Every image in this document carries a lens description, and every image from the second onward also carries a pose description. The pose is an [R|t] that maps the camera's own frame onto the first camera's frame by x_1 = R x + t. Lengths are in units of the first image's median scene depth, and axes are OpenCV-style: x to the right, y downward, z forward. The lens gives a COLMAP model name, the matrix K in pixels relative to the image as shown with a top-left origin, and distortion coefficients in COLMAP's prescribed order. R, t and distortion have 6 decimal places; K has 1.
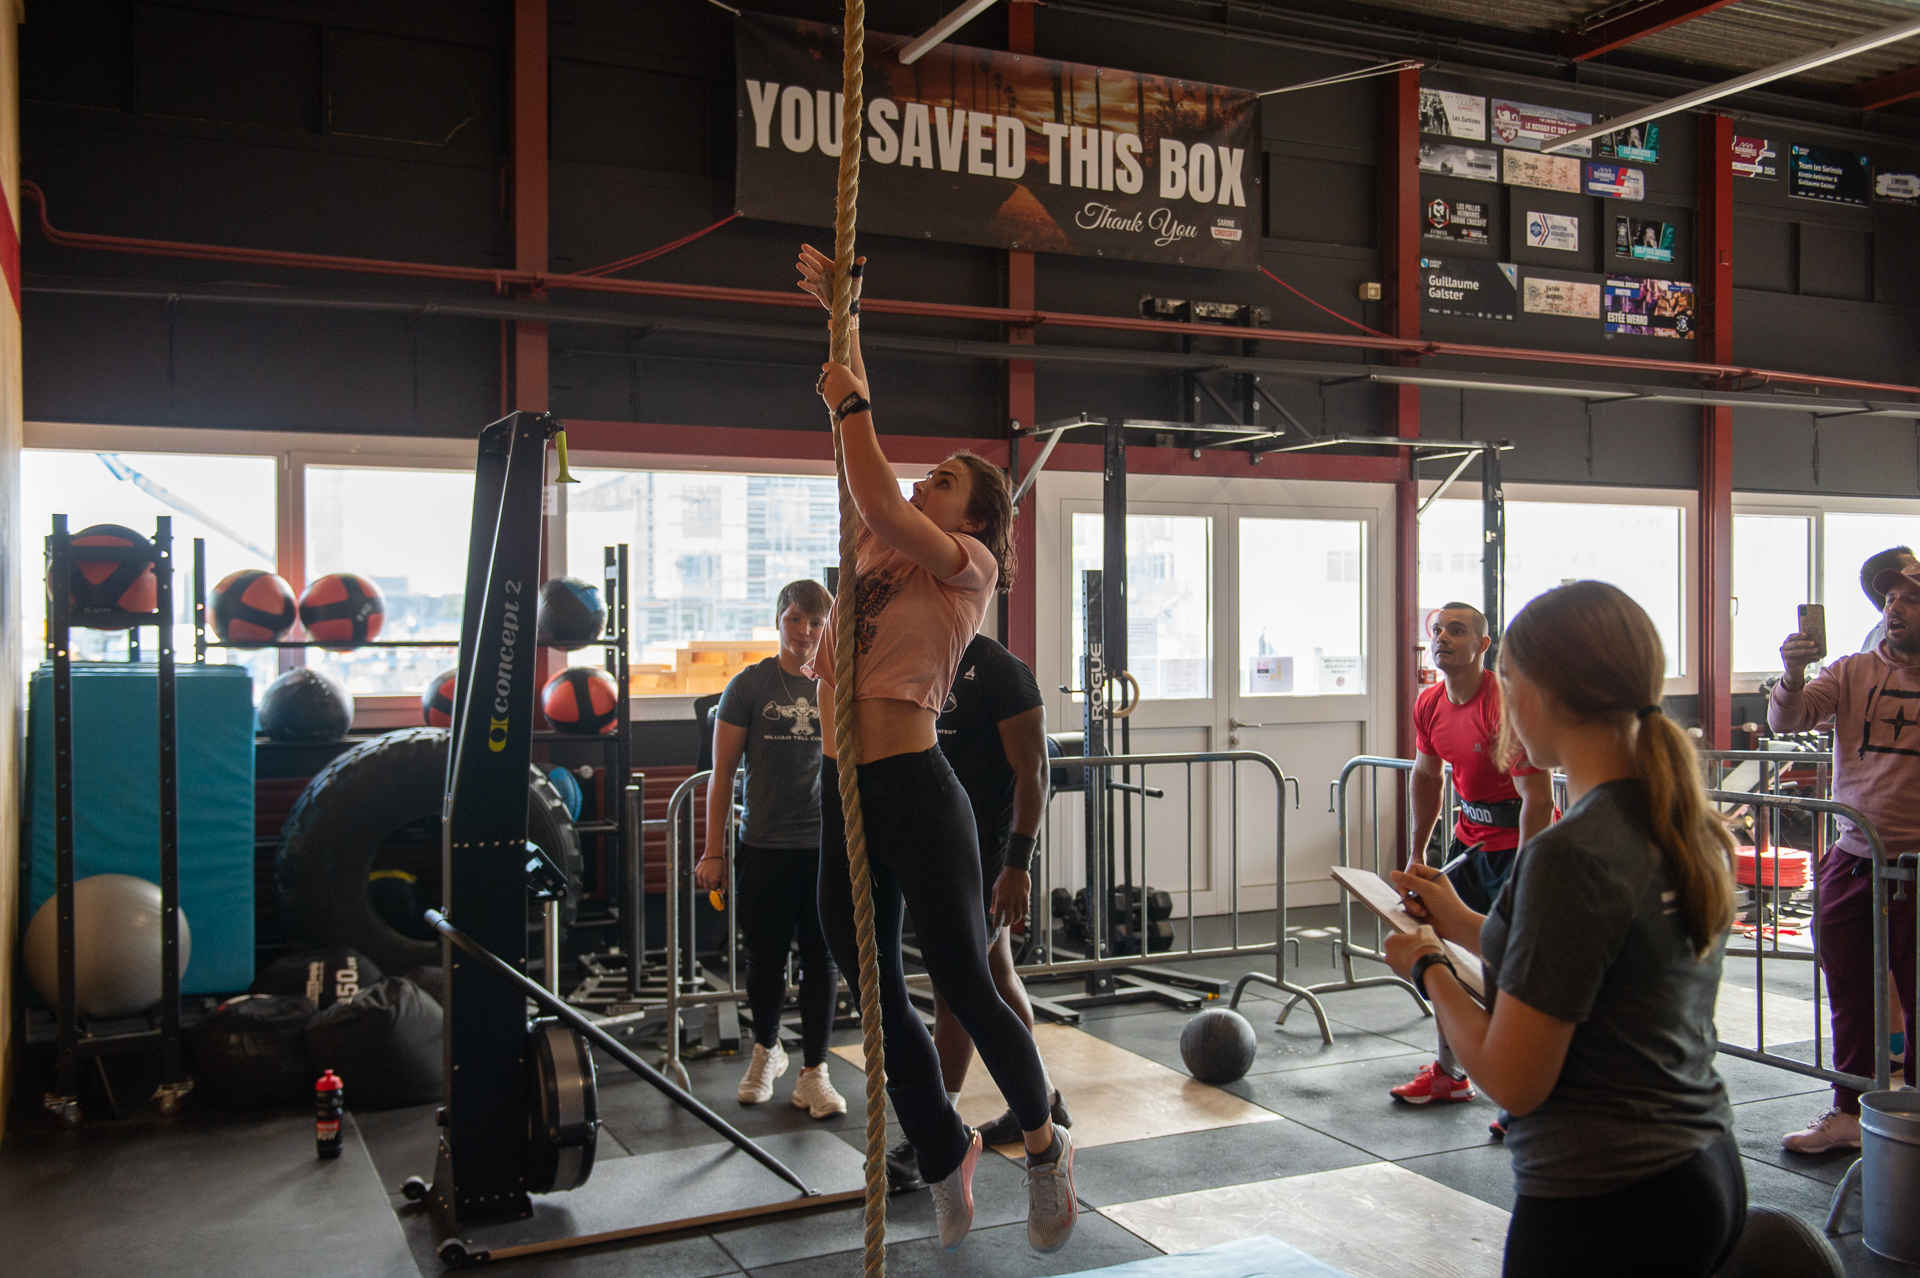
lens RADIAL K [[1783.1, 0, 955.9], [0, 1783.1, 640.2], [0, 0, 1]] dist [0.013307, 0.000000]
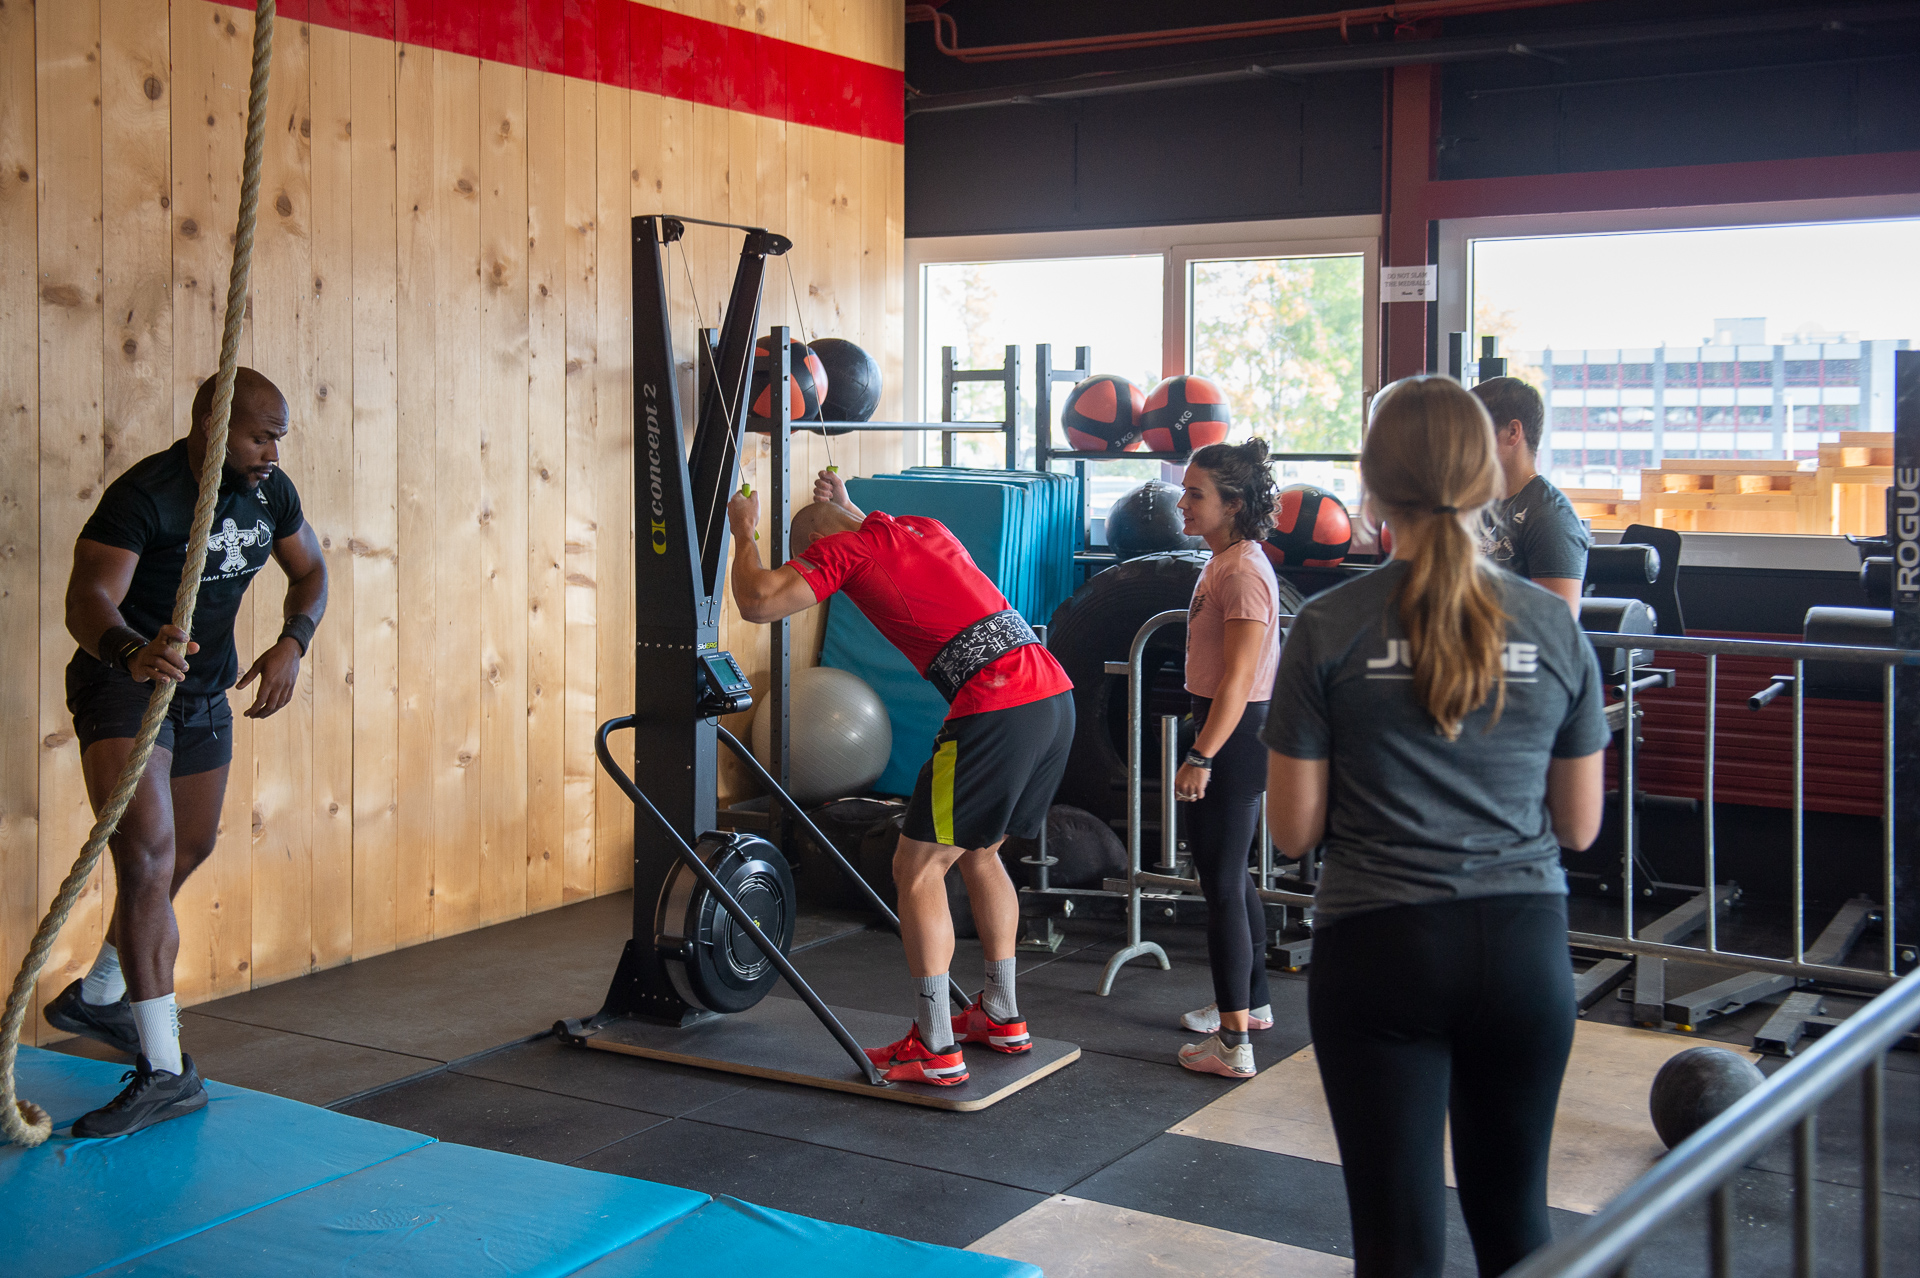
lens RADIAL K [[2171.4, 0, 959.6], [0, 2171.4, 640.0], [0, 0, 1]] dist [-0.111303, 0.000000]
pose [[0.667817, 0.072061, -0.740829, 1.733107], [-0.011240, 0.996165, 0.086766, 0.005581], [0.744241, -0.049617, 0.666066, 0.696426]]
